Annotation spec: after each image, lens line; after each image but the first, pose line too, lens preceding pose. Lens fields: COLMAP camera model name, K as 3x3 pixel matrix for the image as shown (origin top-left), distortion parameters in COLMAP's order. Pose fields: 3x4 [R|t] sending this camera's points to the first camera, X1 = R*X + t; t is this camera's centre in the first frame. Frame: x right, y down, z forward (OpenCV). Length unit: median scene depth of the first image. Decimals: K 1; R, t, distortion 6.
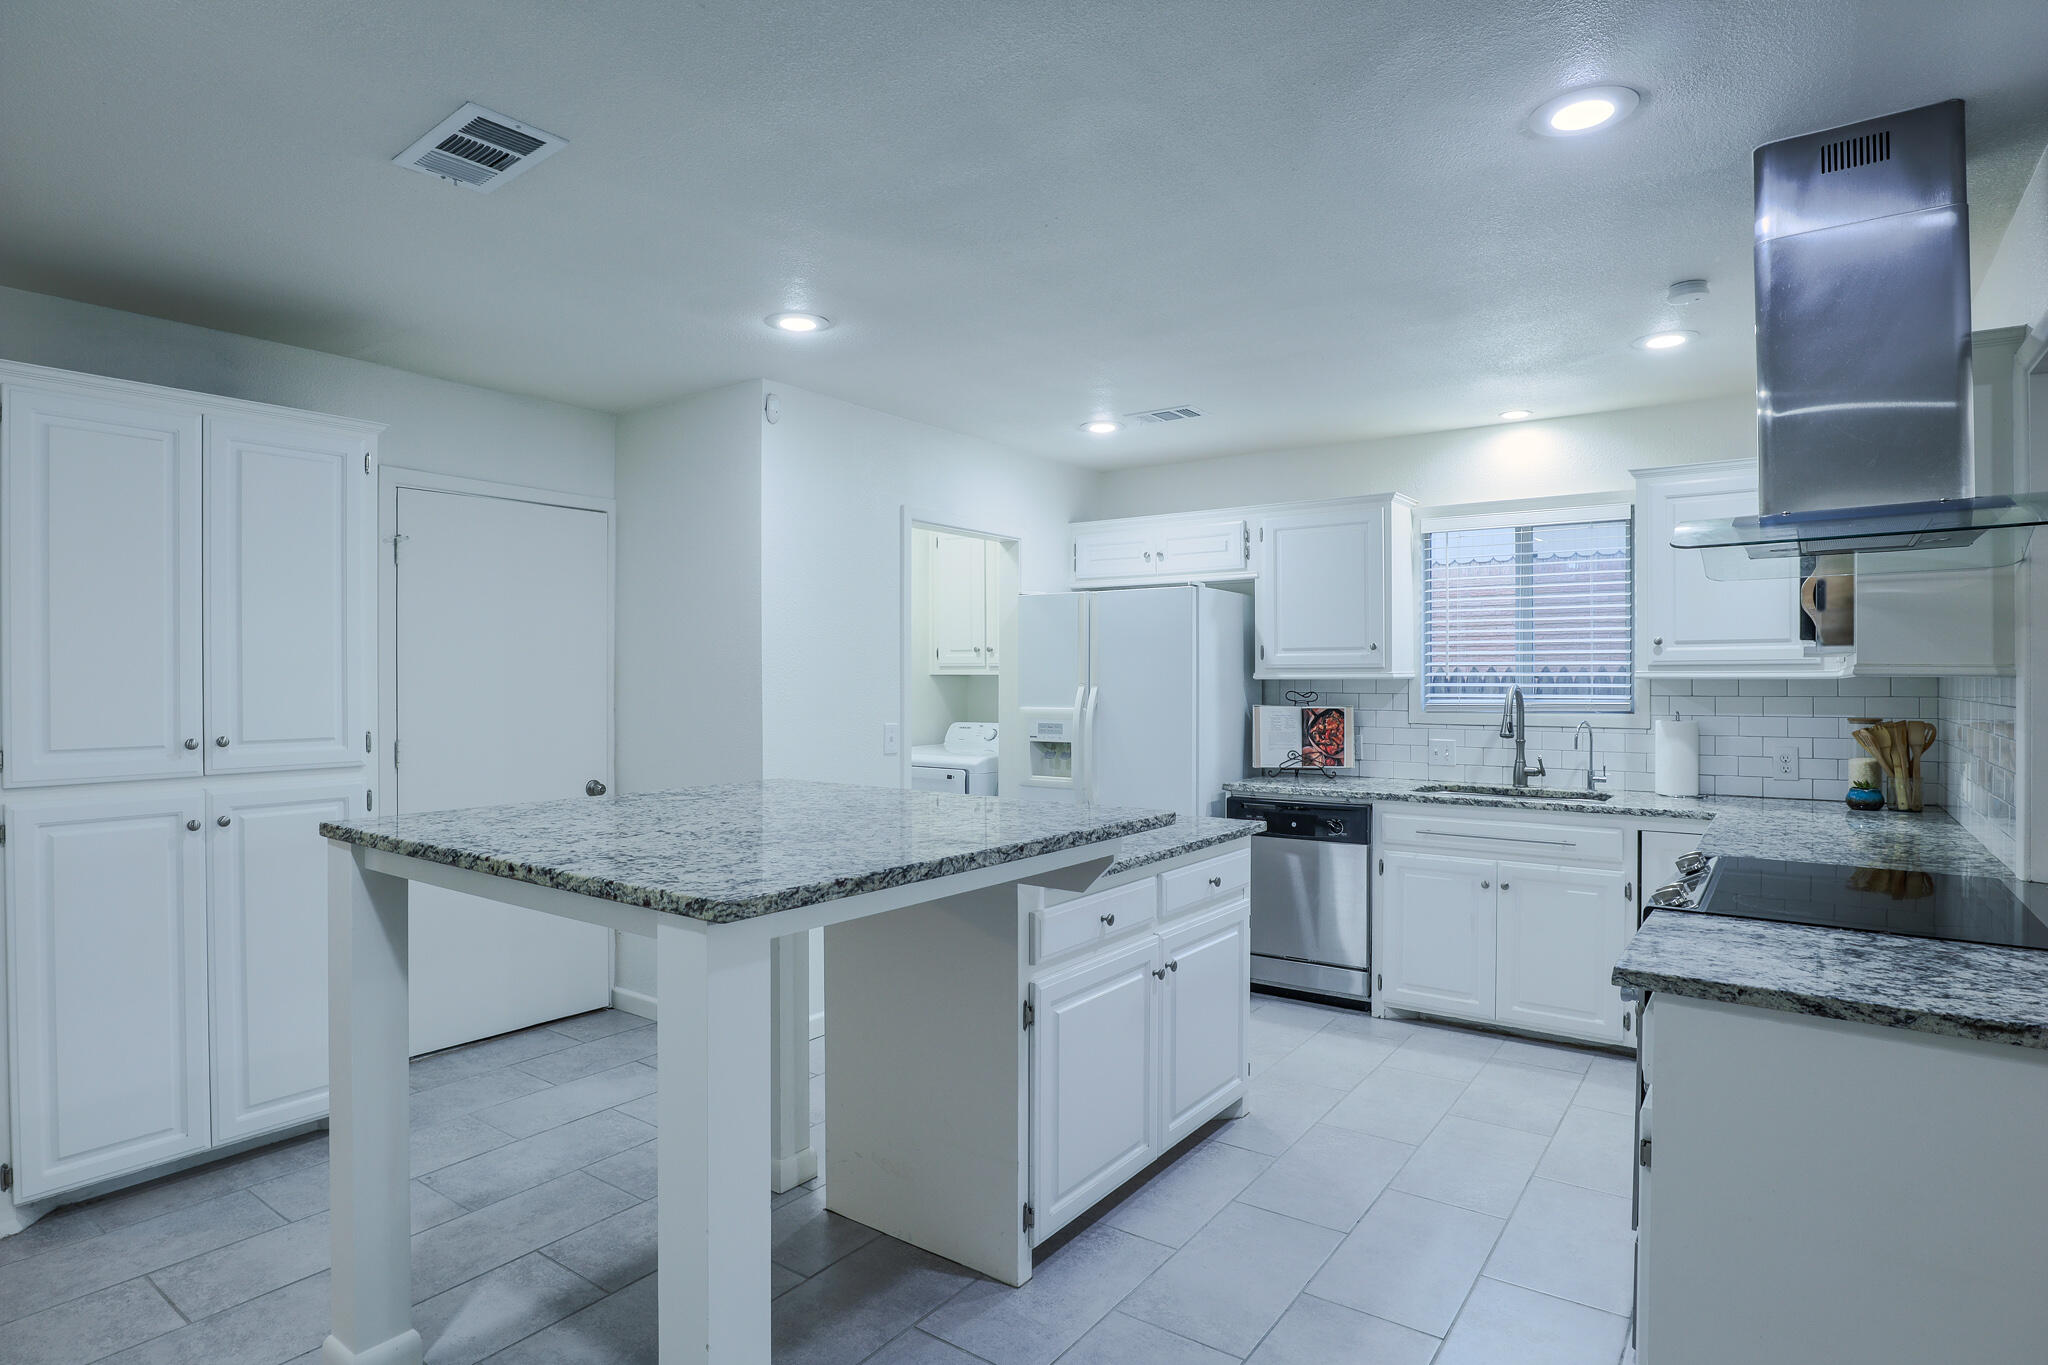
lens RADIAL K [[1053.6, 0, 1007.1], [0, 1053.6, 728.1], [0, 0, 1]] dist [-0.041506, 0.011770]
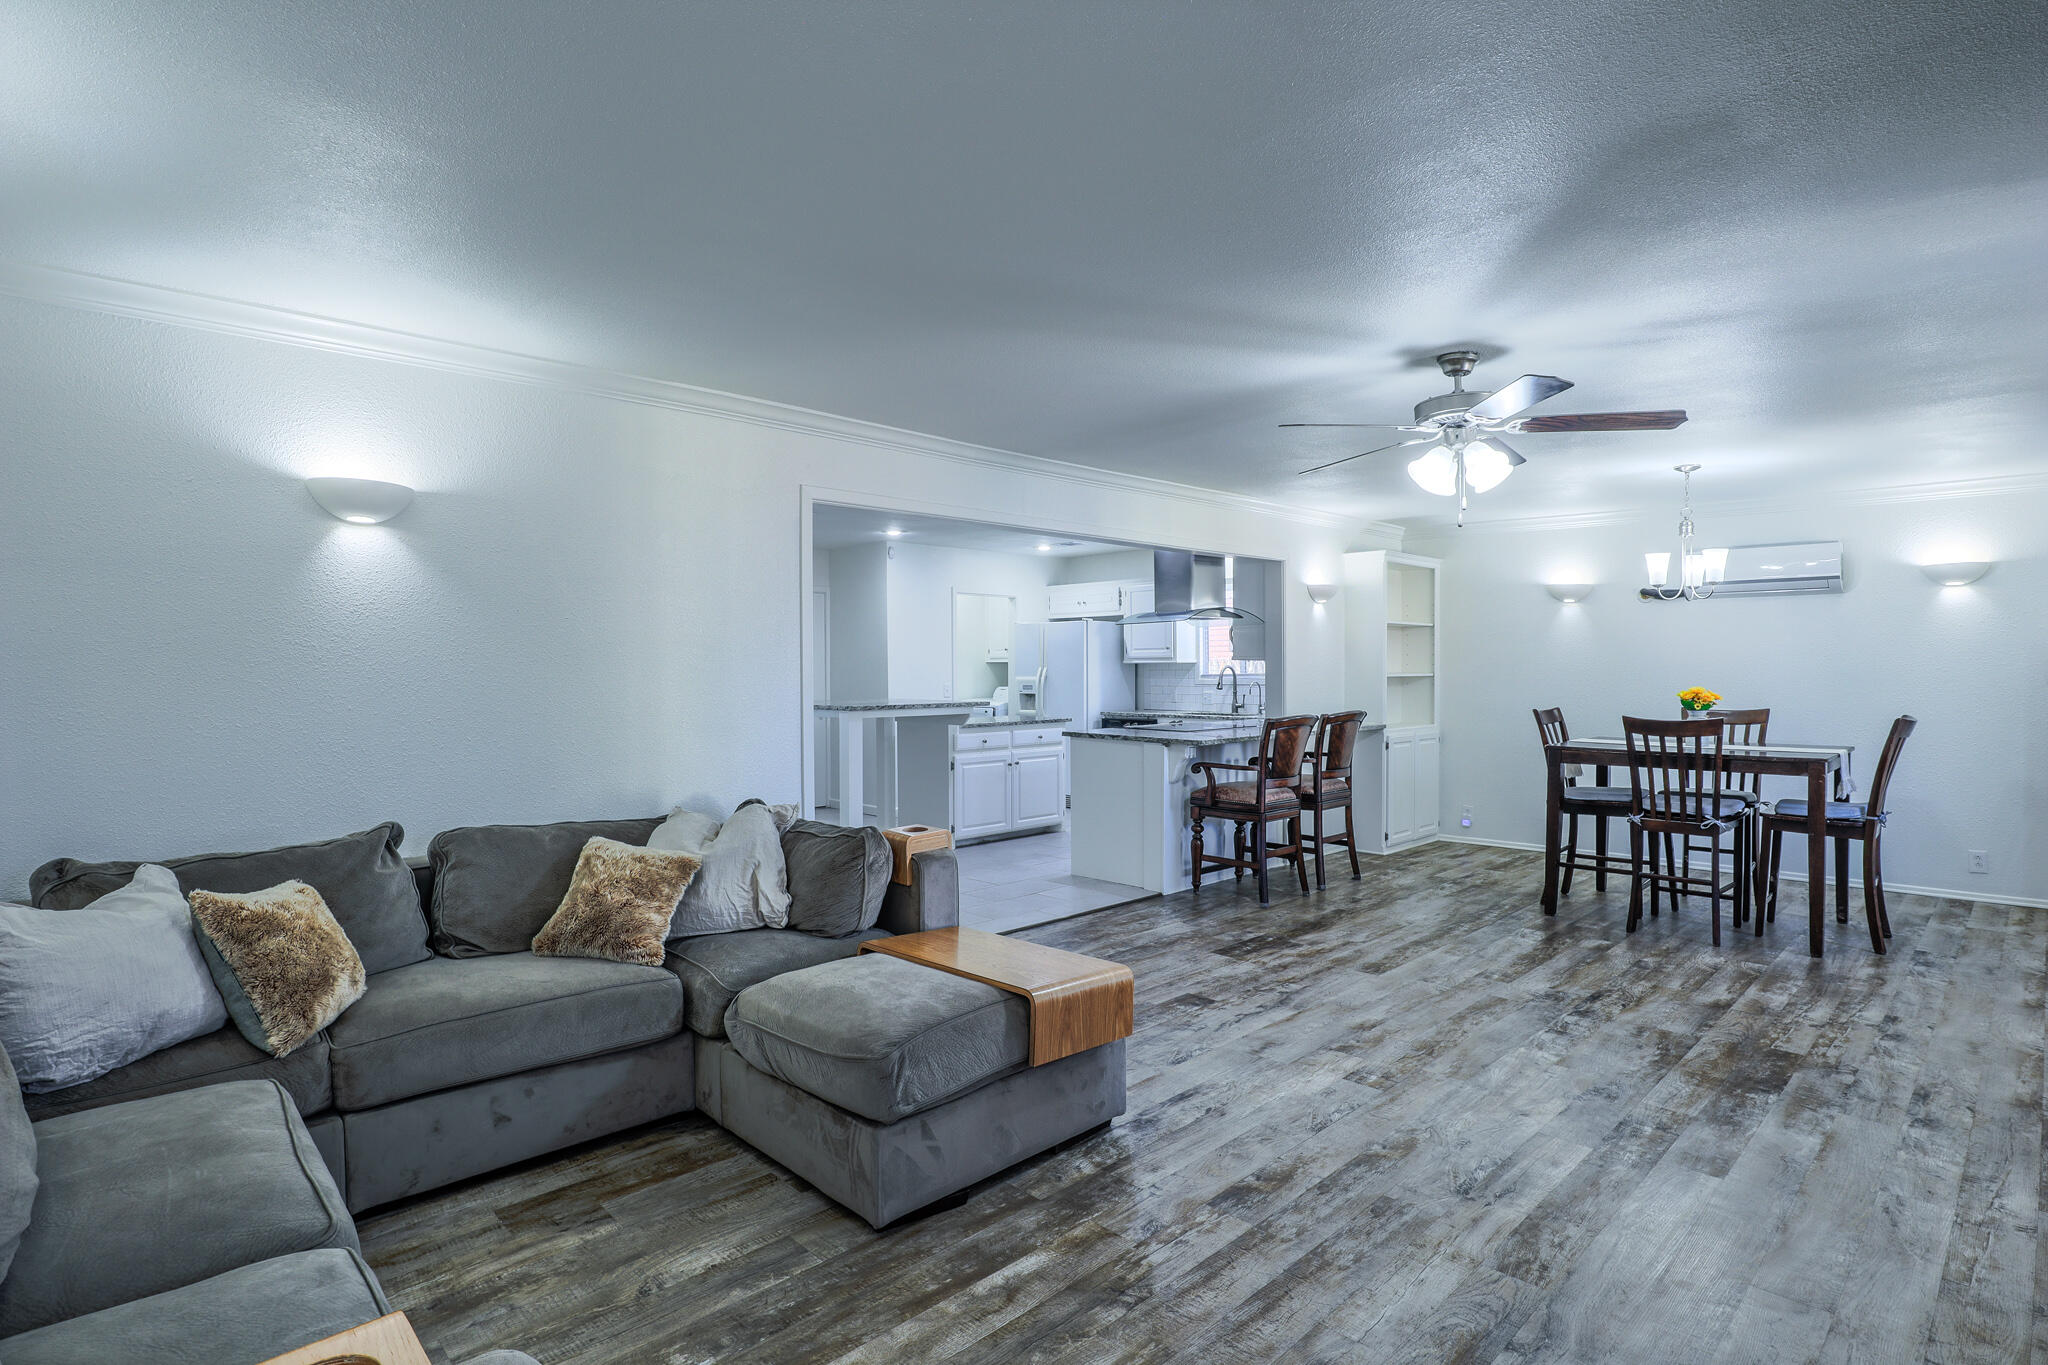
lens RADIAL K [[1053.6, 0, 1023.8], [0, 1053.6, 674.0], [0, 0, 1]] dist [-0.041506, 0.011770]
pose [[0.984630, -0.001517, -0.174646, 0.434323], [-0.005909, 0.999100, -0.041992, 0.067482], [0.174552, 0.042378, 0.983736, -1.162841]]
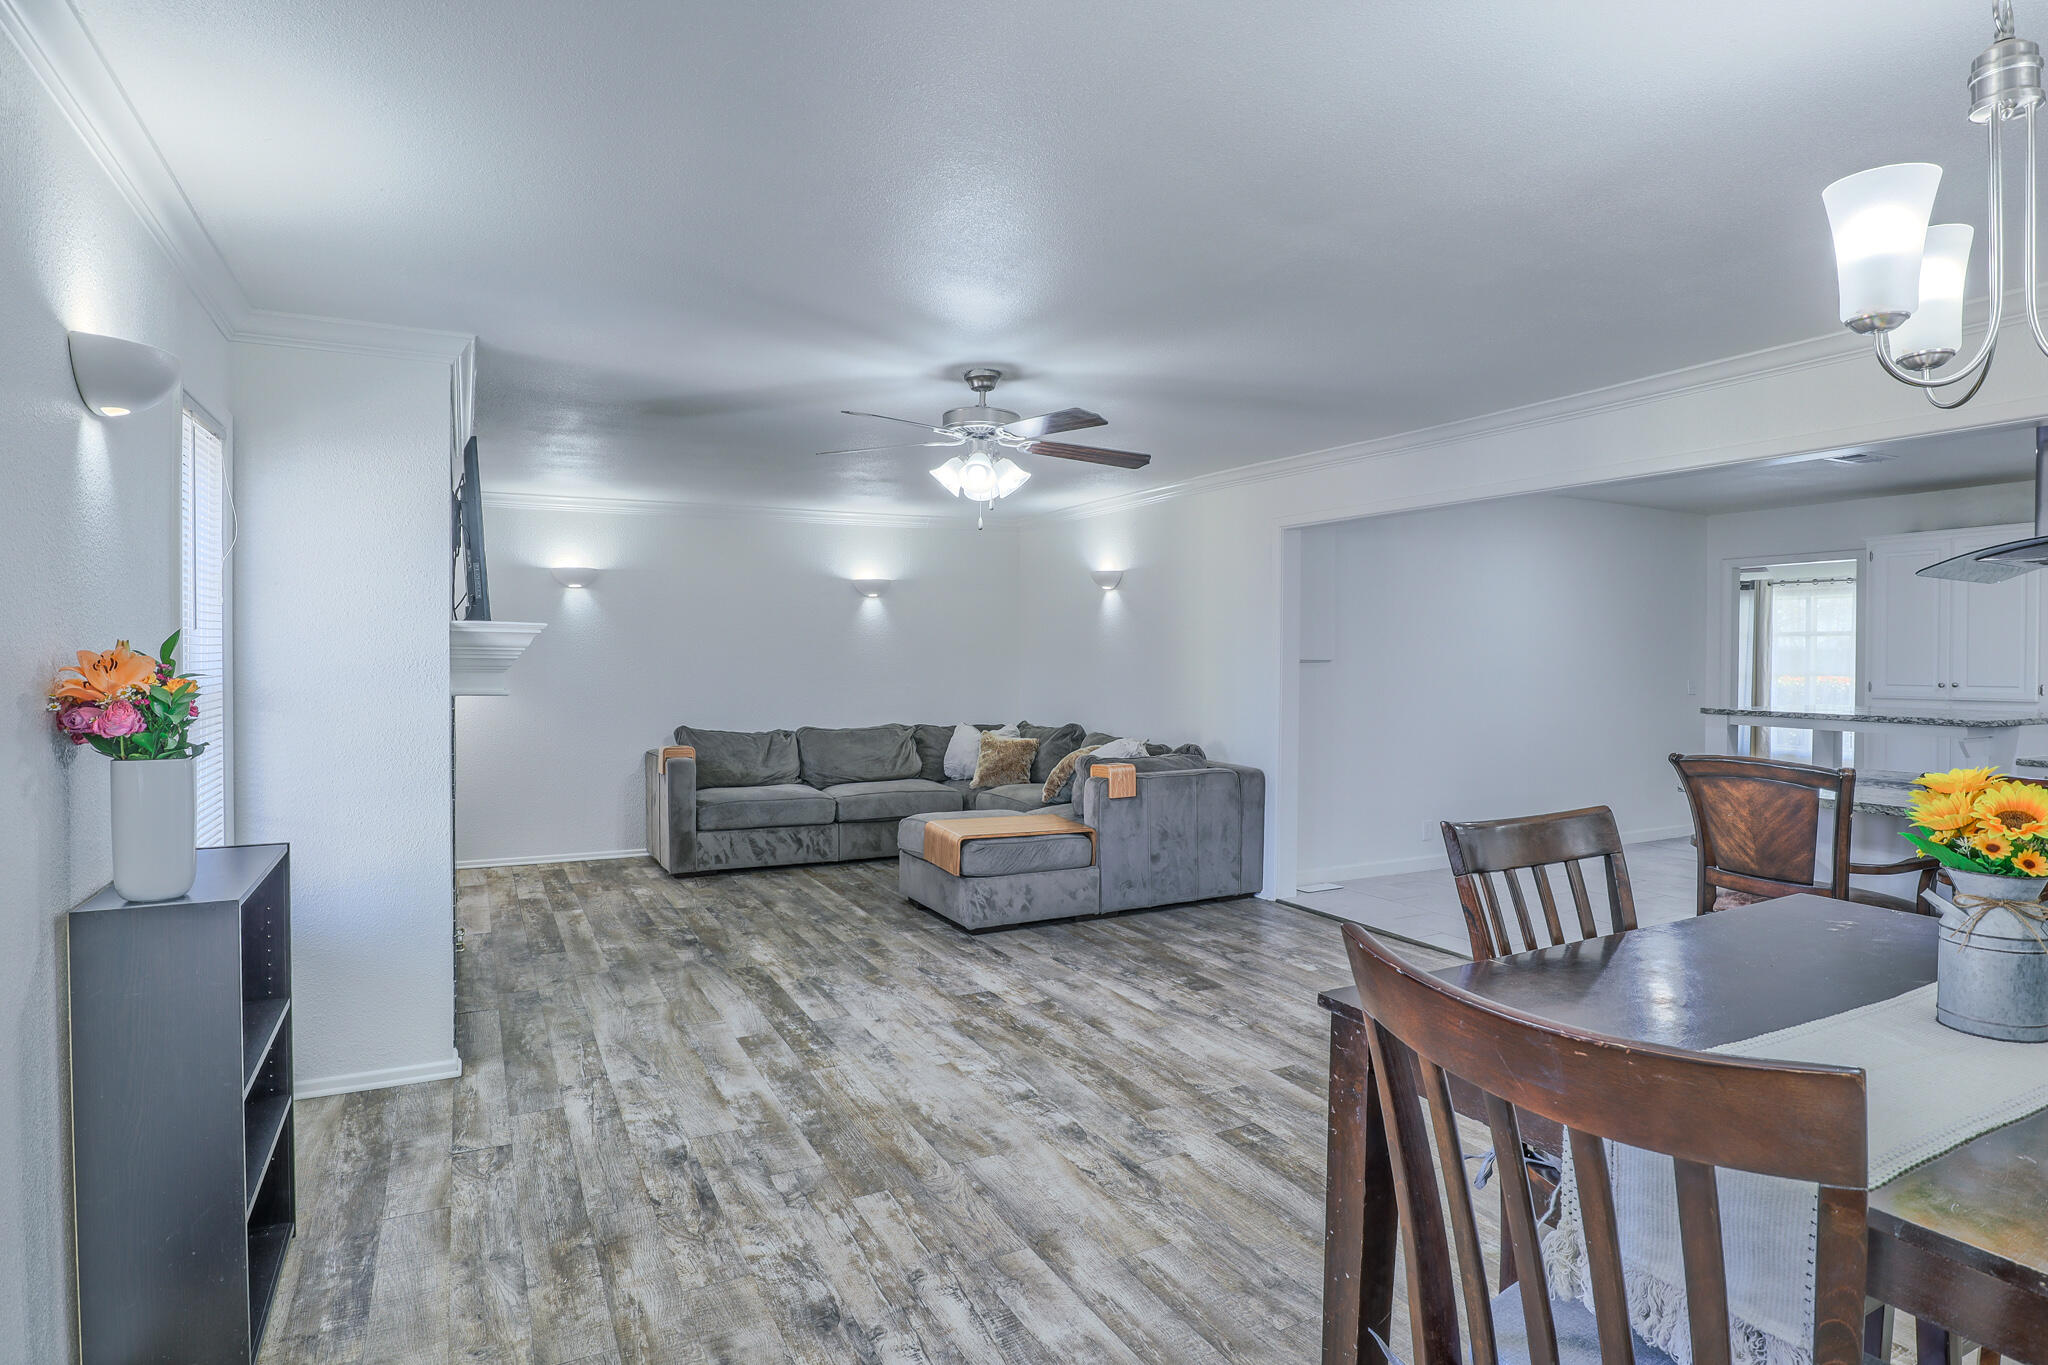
lens RADIAL K [[1053.6, 0, 1010.2], [0, 1053.6, 721.8], [0, 0, 1]] dist [-0.041506, 0.011770]
pose [[-0.449406, 0.053855, -0.891703, 1.391822], [-0.055158, 0.994604, 0.087868, -0.002207], [0.891623, 0.088673, -0.444010, 0.099270]]
